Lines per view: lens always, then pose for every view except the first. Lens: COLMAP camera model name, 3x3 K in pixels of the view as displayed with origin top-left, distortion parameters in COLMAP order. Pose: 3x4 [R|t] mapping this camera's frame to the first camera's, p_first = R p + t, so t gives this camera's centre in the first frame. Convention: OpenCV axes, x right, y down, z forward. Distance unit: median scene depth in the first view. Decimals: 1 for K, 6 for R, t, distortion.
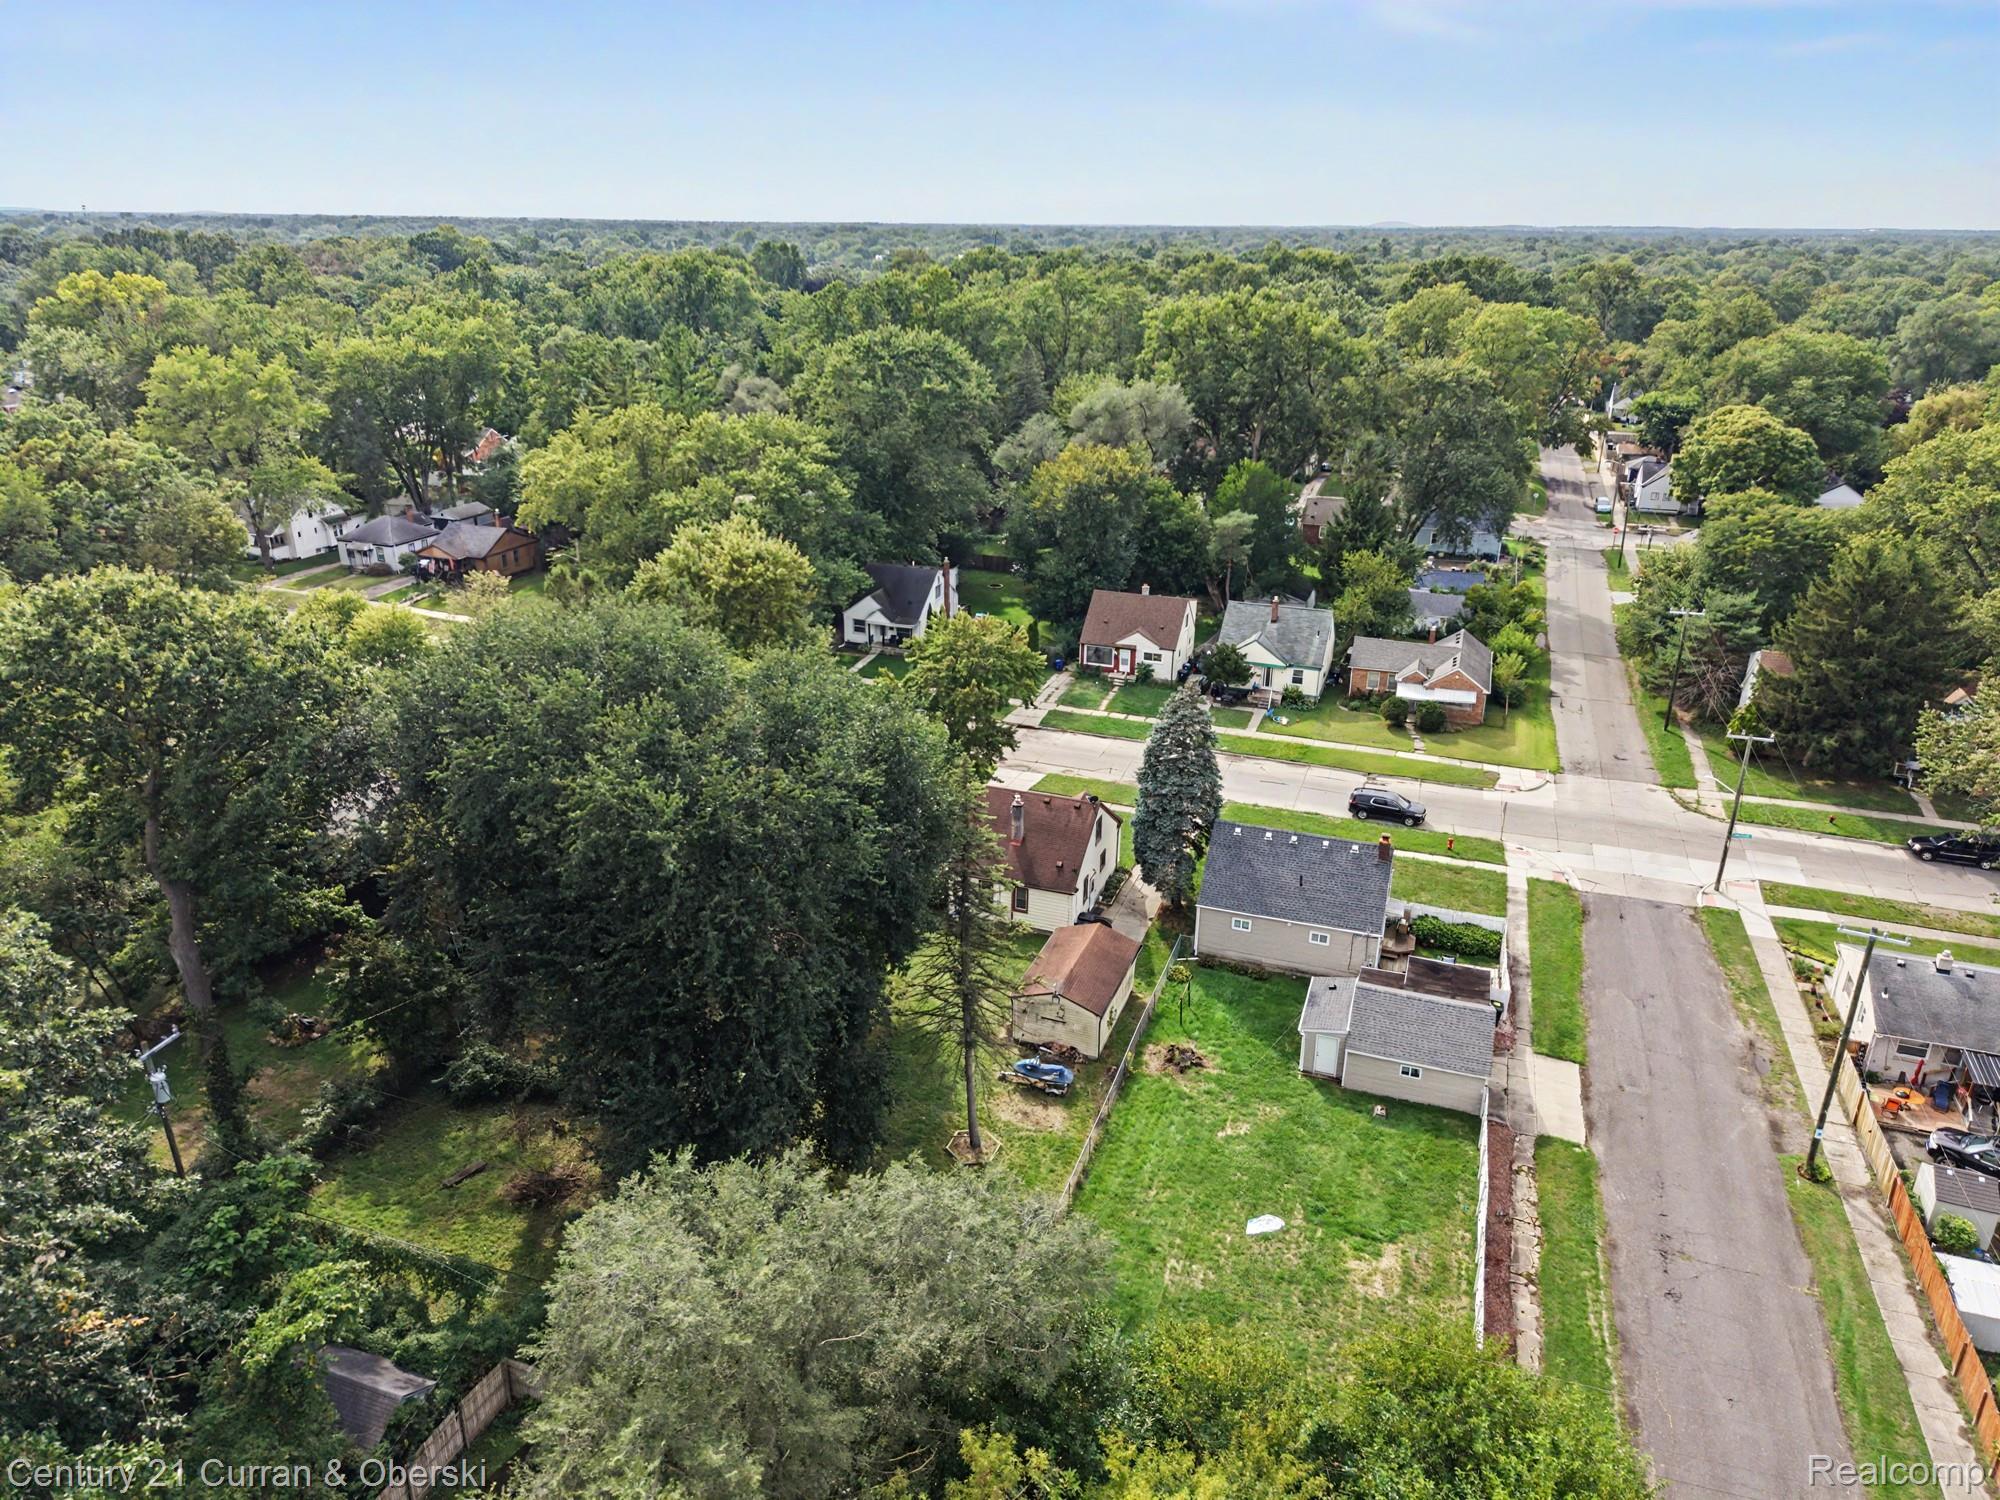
lens RADIAL K [[1330.4, 0, 1000.0], [0, 1330.4, 750.0], [0, 0, 1]] dist [0.009906, -0.003109]
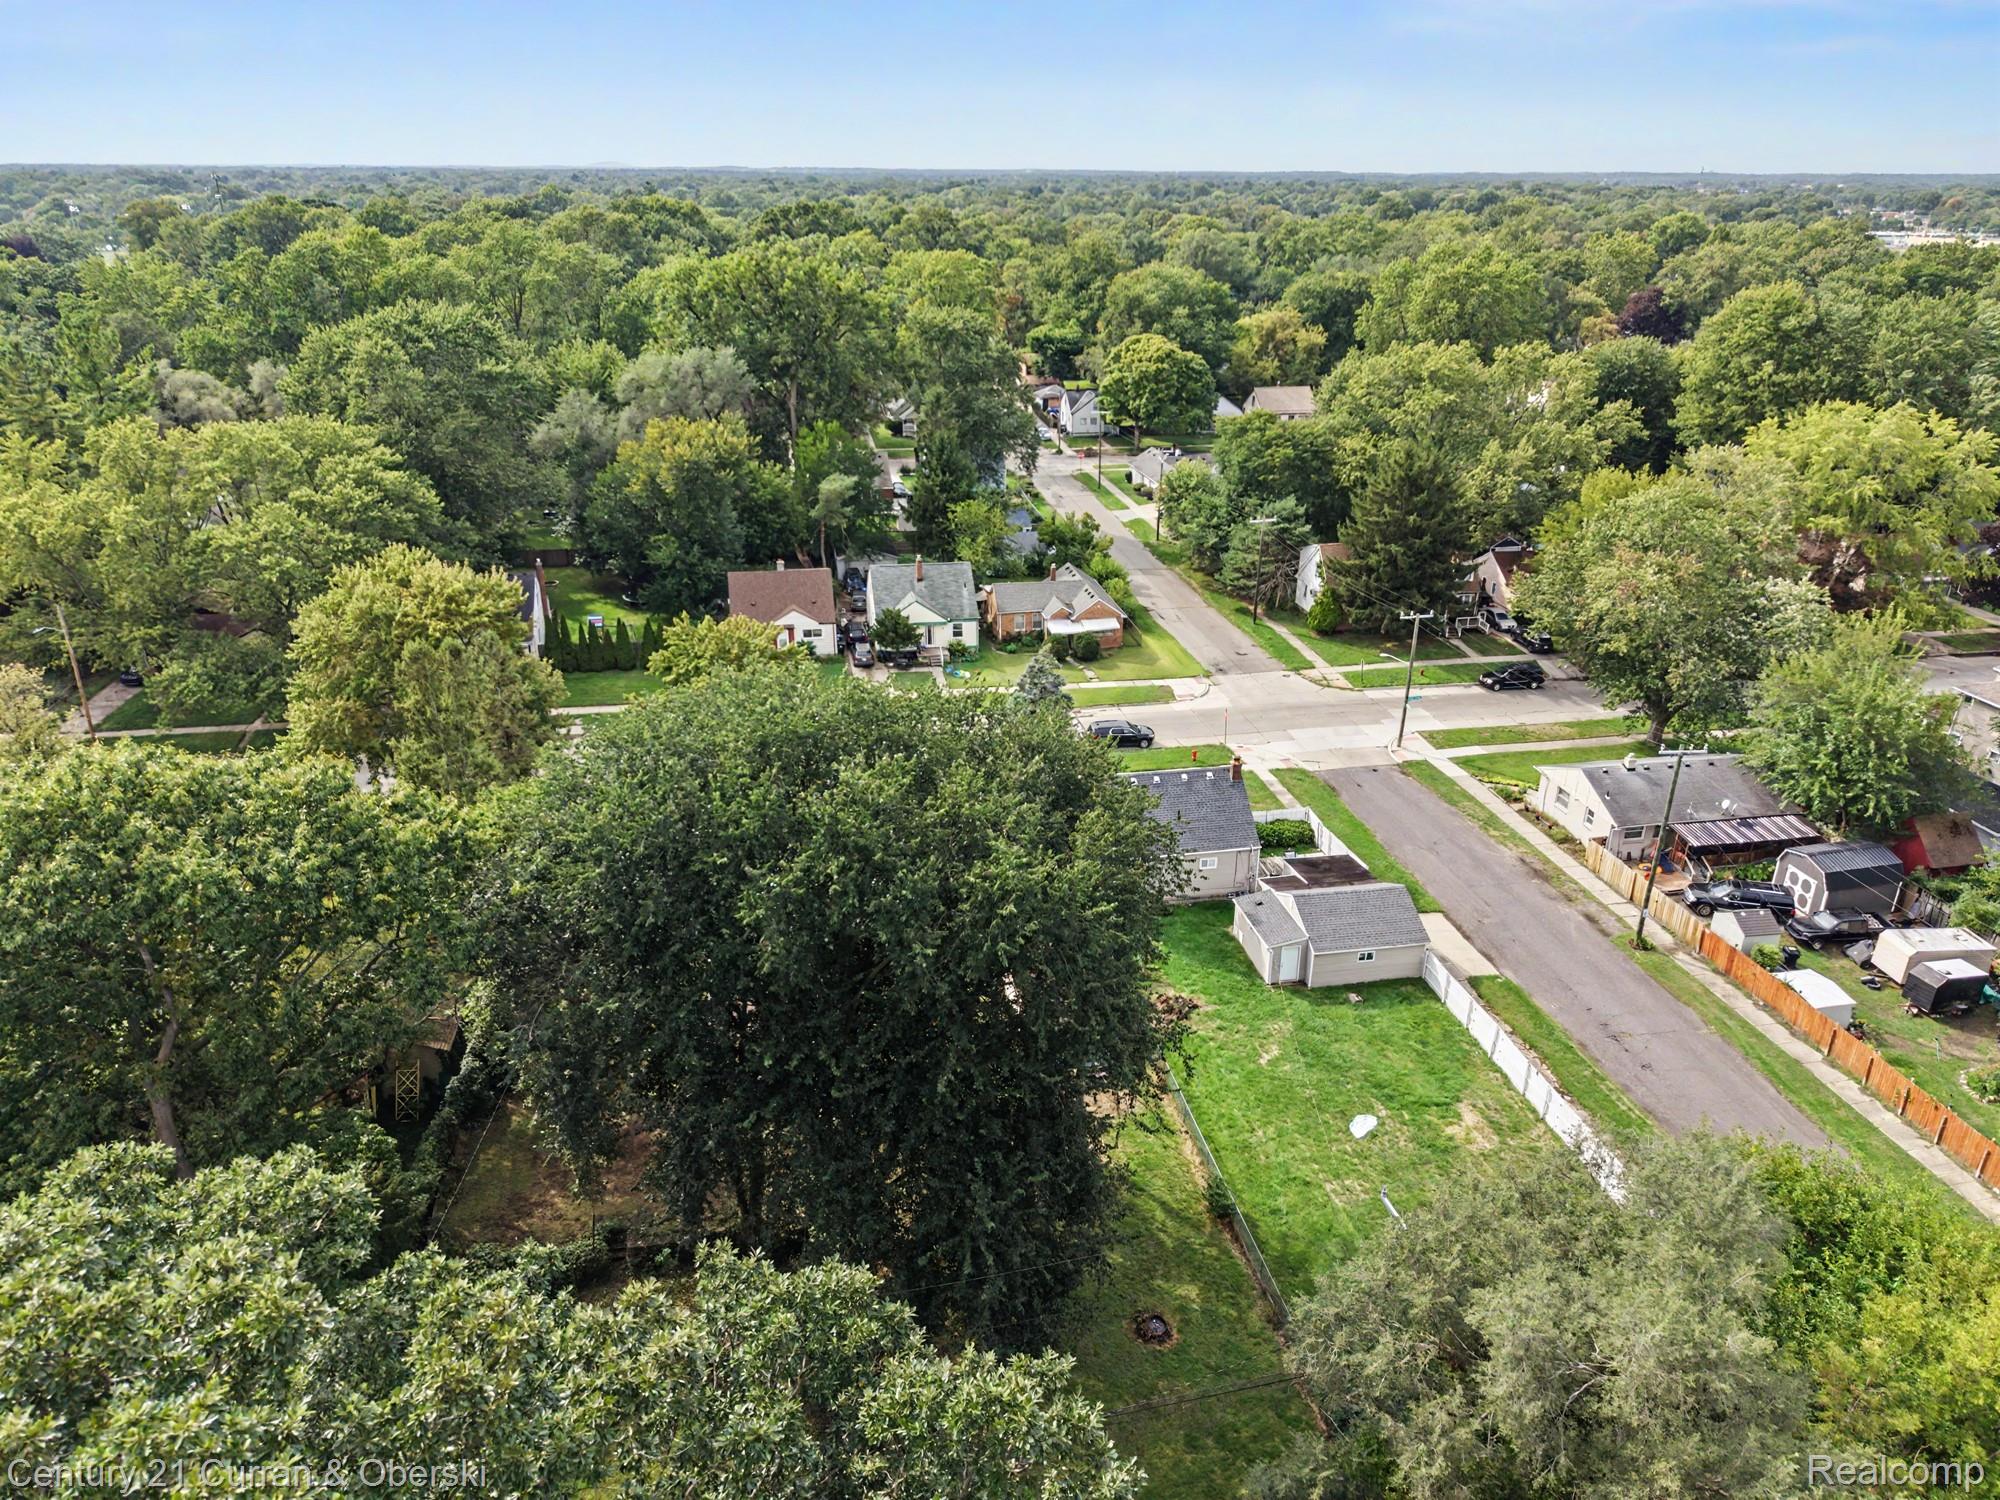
lens RADIAL K [[1332.2, 0, 1000.0], [0, 1332.2, 750.0], [0, 0, 1]] dist [0.036123, -0.000781]
pose [[0.861450, -0.205083, 0.464591, -0.295873], [0.188310, 0.978611, 0.082819, -0.052907], [-0.471639, 0.016143, 0.881644, 0.100377]]
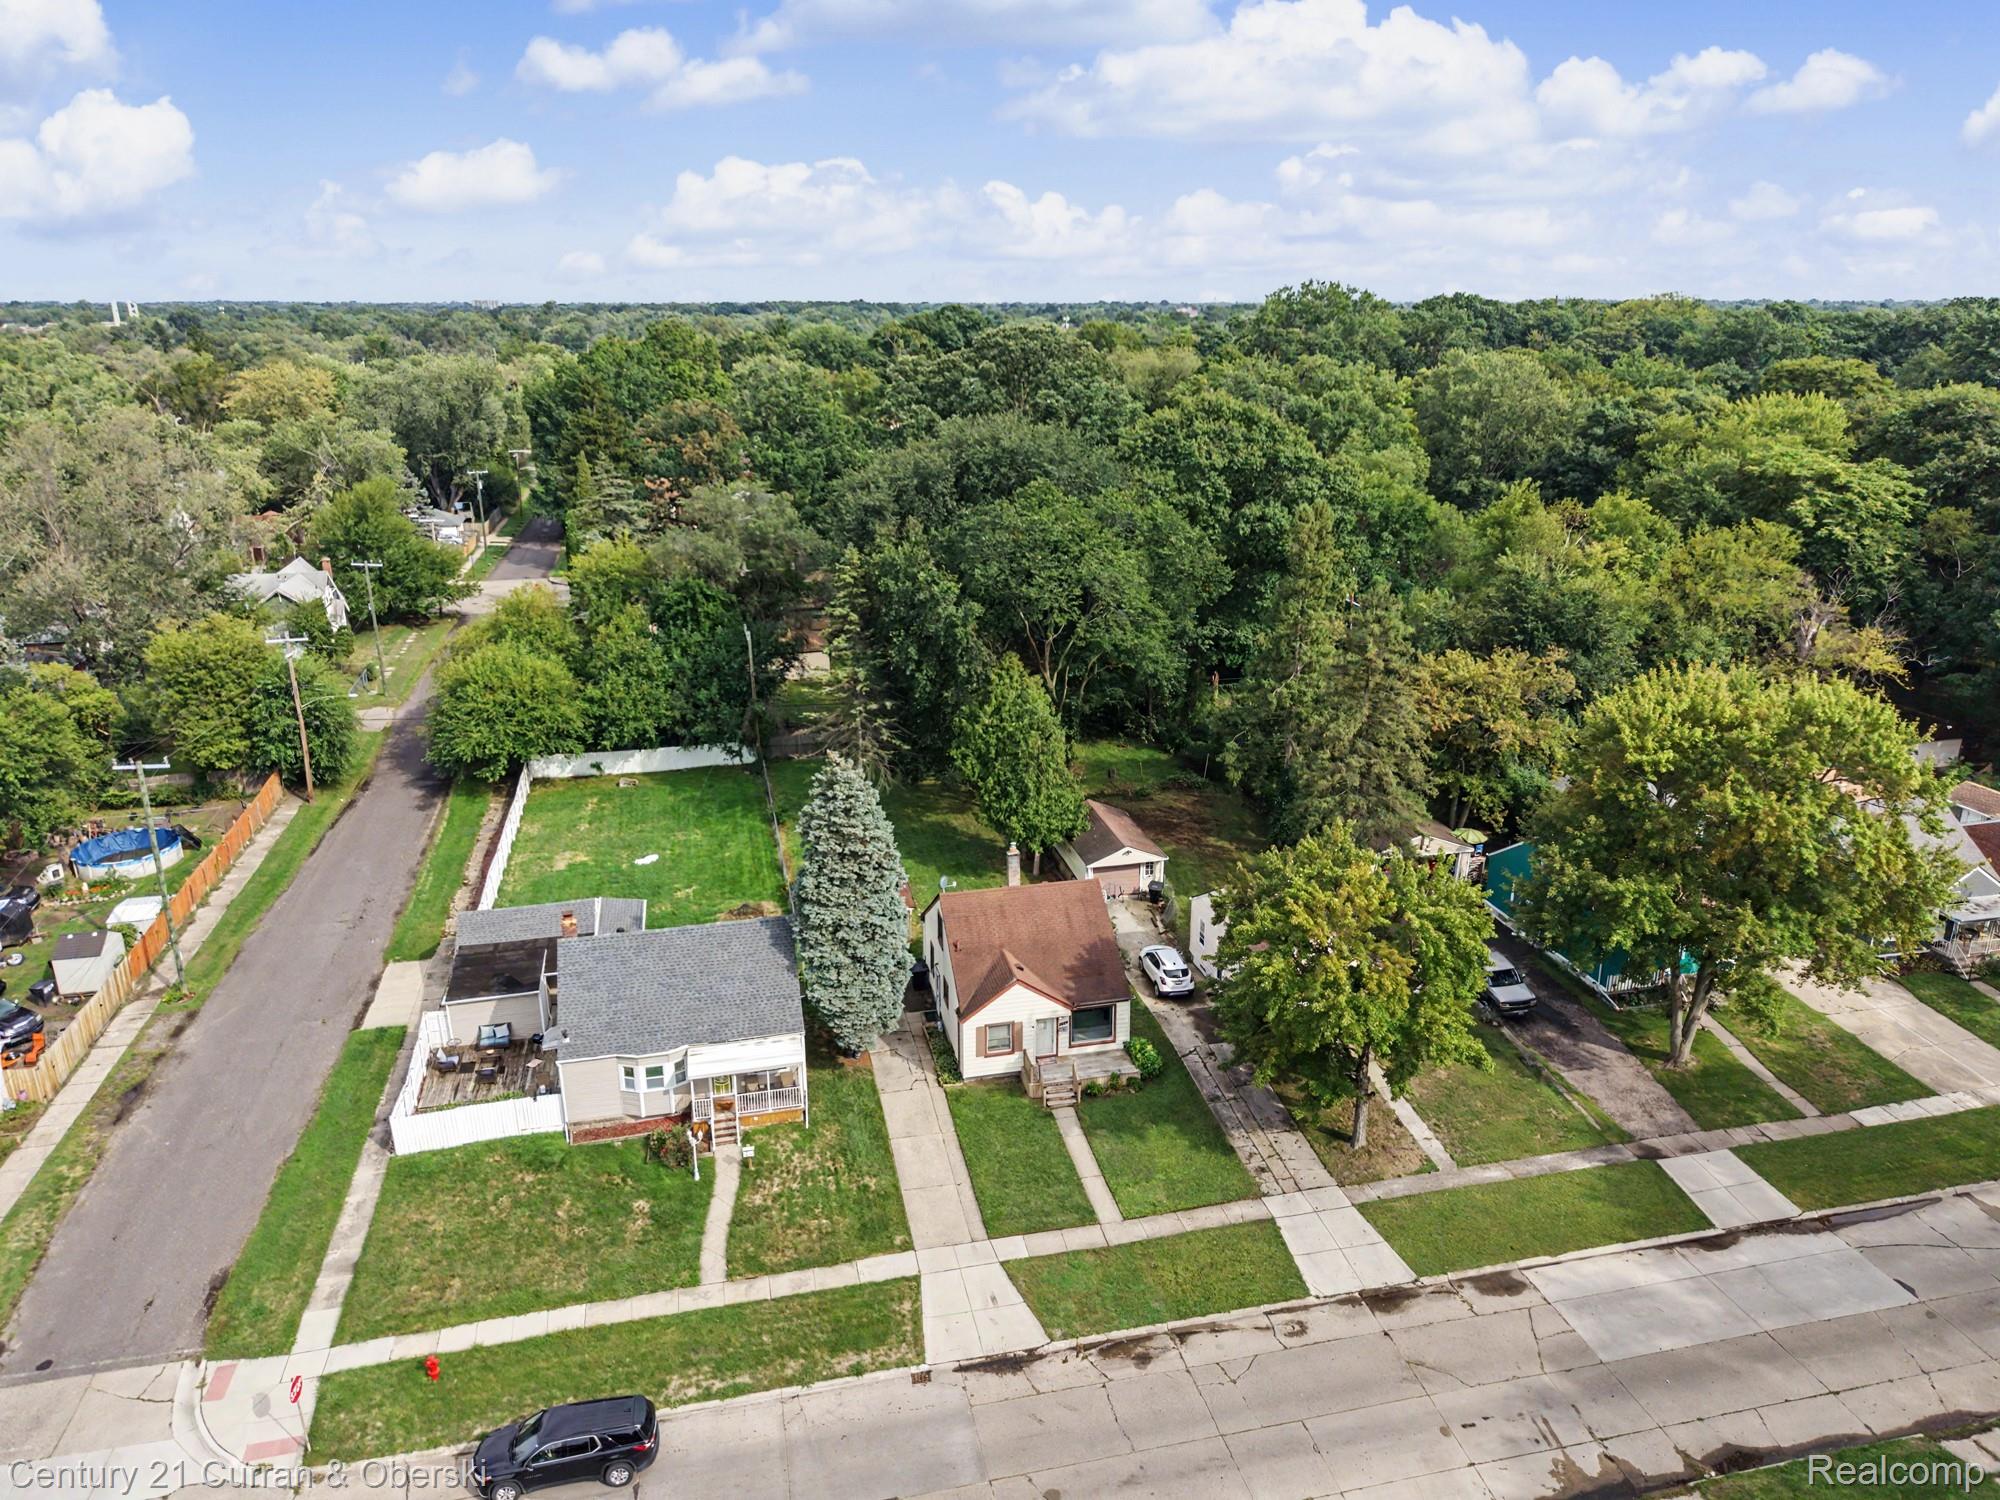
lens RADIAL K [[1330.4, 0, 1000.0], [0, 1330.4, 750.0], [0, 0, 1]] dist [0.009906, -0.003109]
pose [[-0.841834, 0.168434, -0.512782, 0.357740], [-0.202325, 0.782304, 0.589122, -0.405899], [0.500380, 0.599692, -0.624492, 1.207987]]
